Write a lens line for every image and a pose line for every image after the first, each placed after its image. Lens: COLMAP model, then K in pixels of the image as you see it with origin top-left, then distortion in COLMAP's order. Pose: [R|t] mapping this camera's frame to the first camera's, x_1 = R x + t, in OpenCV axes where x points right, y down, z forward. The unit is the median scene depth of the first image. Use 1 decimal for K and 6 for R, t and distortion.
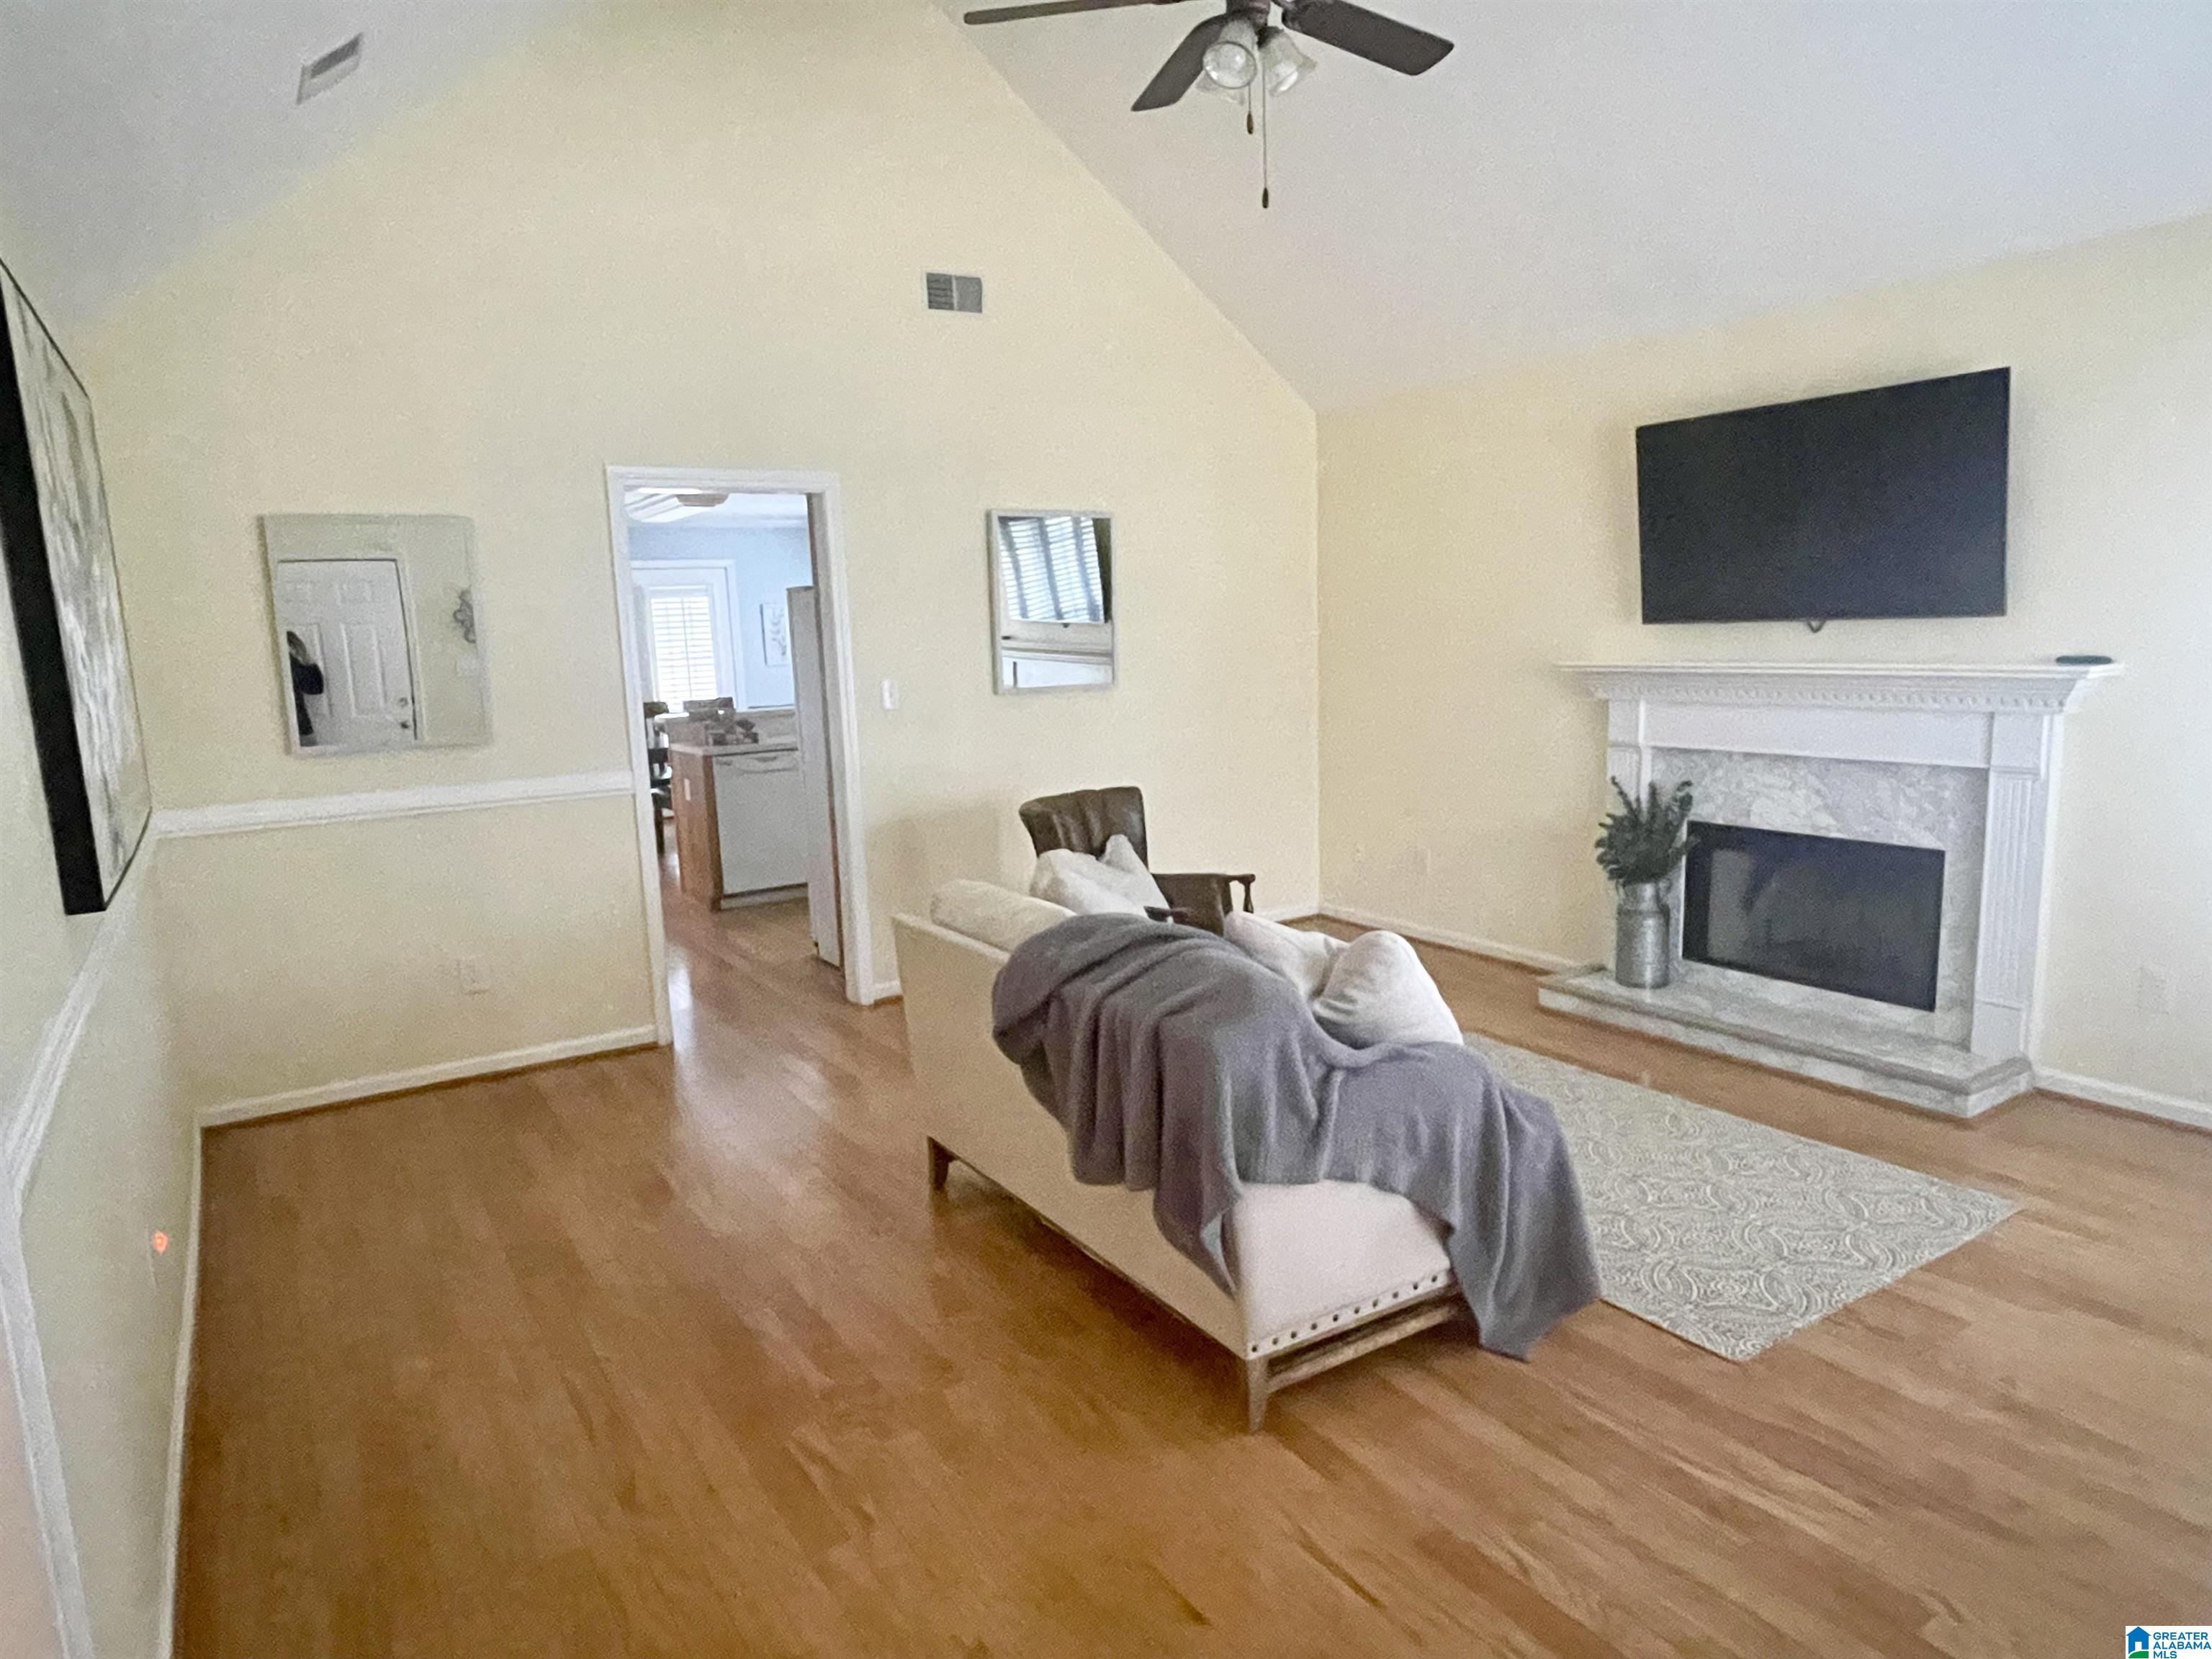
lens RADIAL K [[1372.4, 0, 1102.3], [0, 1372.4, 850.5], [0, 0, 1]] dist [0.003243, -0.000288]
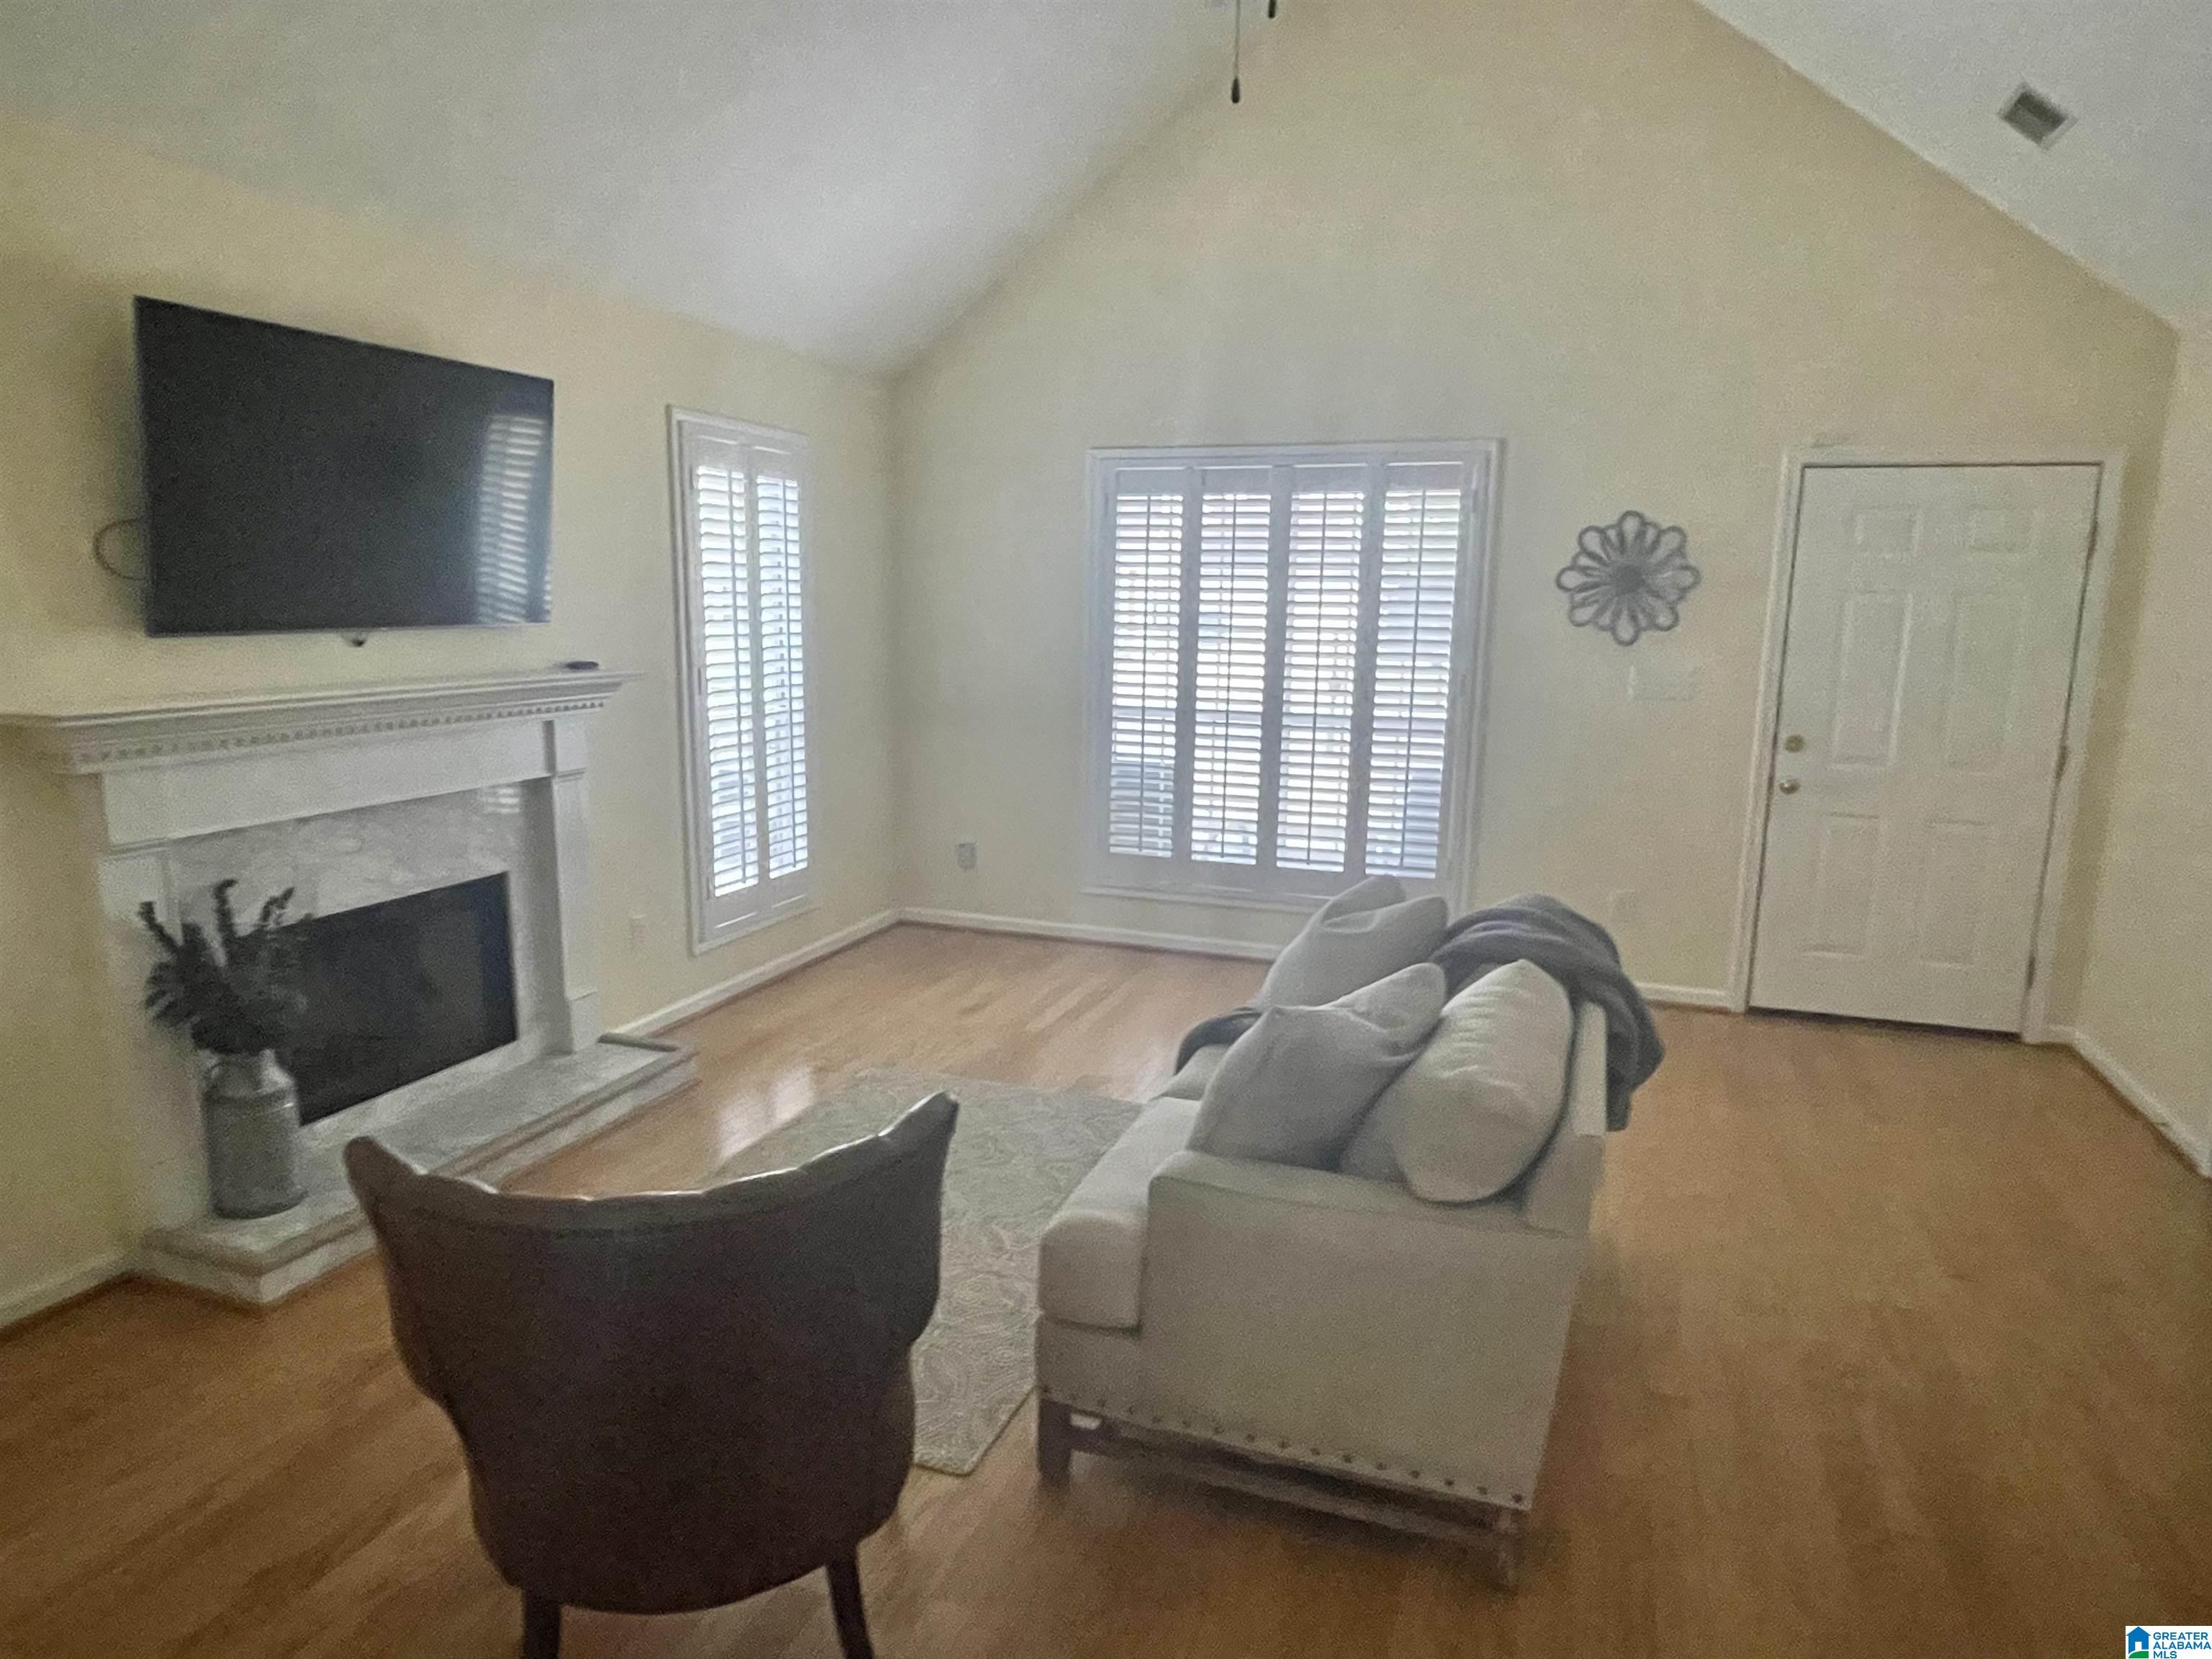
lens RADIAL K [[1372.4, 0, 1102.3], [0, 1372.4, 850.5], [0, 0, 1]] dist [0.003243, -0.000288]
pose [[-0.612090, -0.118269, 0.781894, -0.363012], [0.138011, 0.957602, 0.252886, -0.188262], [-0.778652, 0.262699, -0.569817, 1.153696]]
